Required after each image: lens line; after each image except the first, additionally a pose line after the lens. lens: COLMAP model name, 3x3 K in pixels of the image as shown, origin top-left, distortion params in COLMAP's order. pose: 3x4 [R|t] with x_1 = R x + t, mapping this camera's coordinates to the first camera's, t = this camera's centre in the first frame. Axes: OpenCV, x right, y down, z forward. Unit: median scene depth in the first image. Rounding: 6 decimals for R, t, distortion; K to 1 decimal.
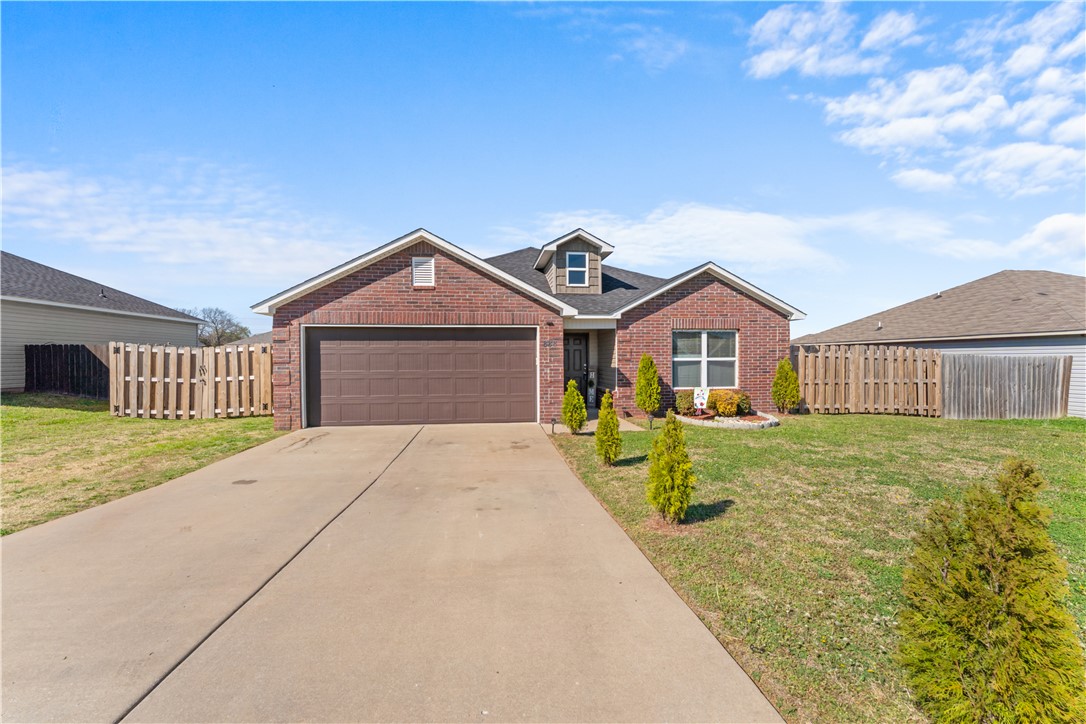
lens RADIAL K [[438.4, 0, 539.9], [0, 438.4, 357.8], [0, 0, 1]] dist [-0.001149, -0.000204]
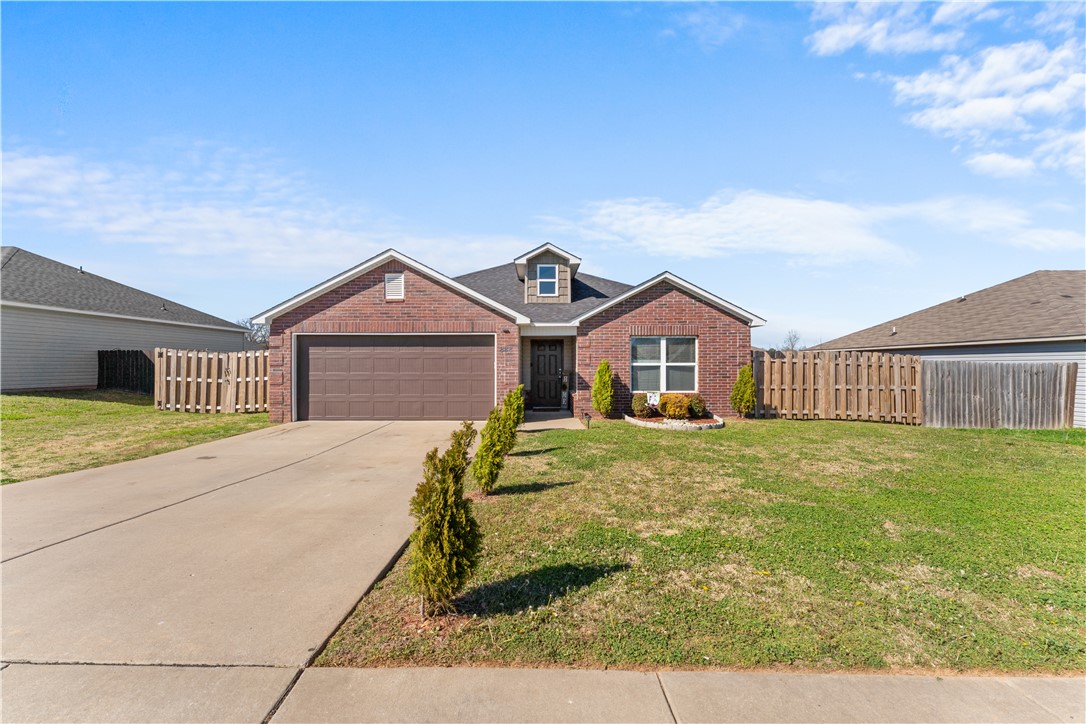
lens RADIAL K [[438.4, 0, 538.3], [0, 438.4, 365.6], [0, 0, 1]] dist [-0.001149, -0.000204]
pose [[0.993006, 0.004343, -0.117981, 0.202555], [-0.003623, 0.999973, 0.006319, 0.000634], [0.118005, -0.005848, 0.992996, -0.073597]]
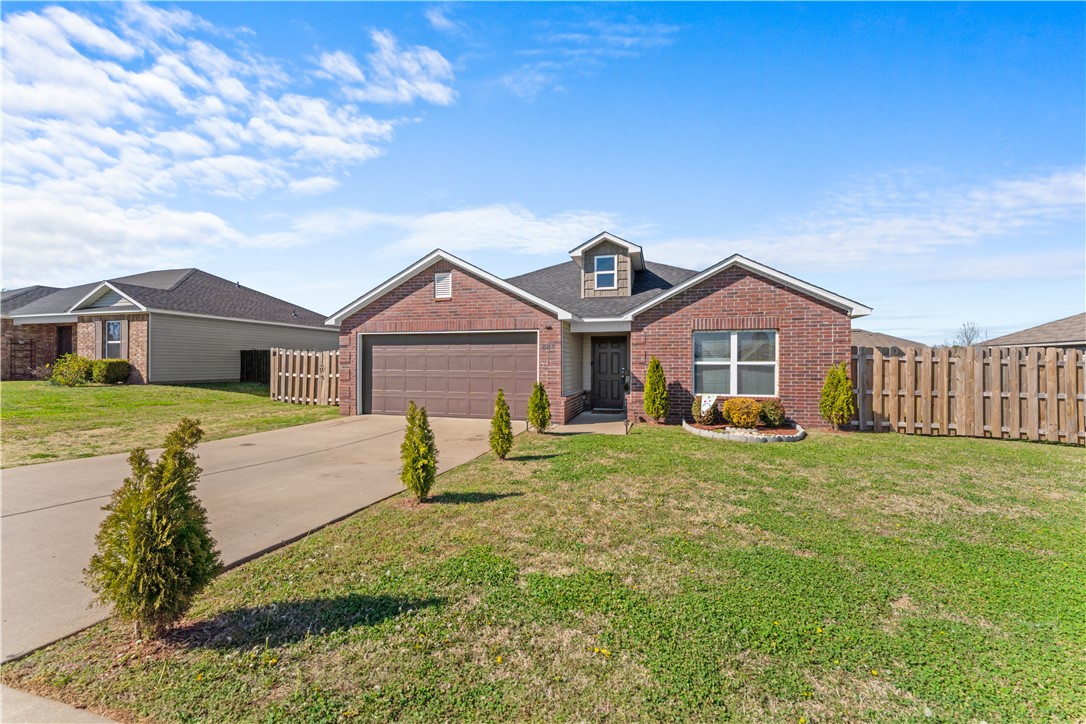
lens RADIAL K [[438.4, 0, 538.0], [0, 438.4, 367.4], [0, 0, 1]] dist [-0.001149, -0.000204]
pose [[0.923990, 0.011318, -0.382250, 0.348075], [-0.006537, 0.999883, 0.013803, 0.001959], [0.382362, -0.010255, 0.923956, 0.017627]]
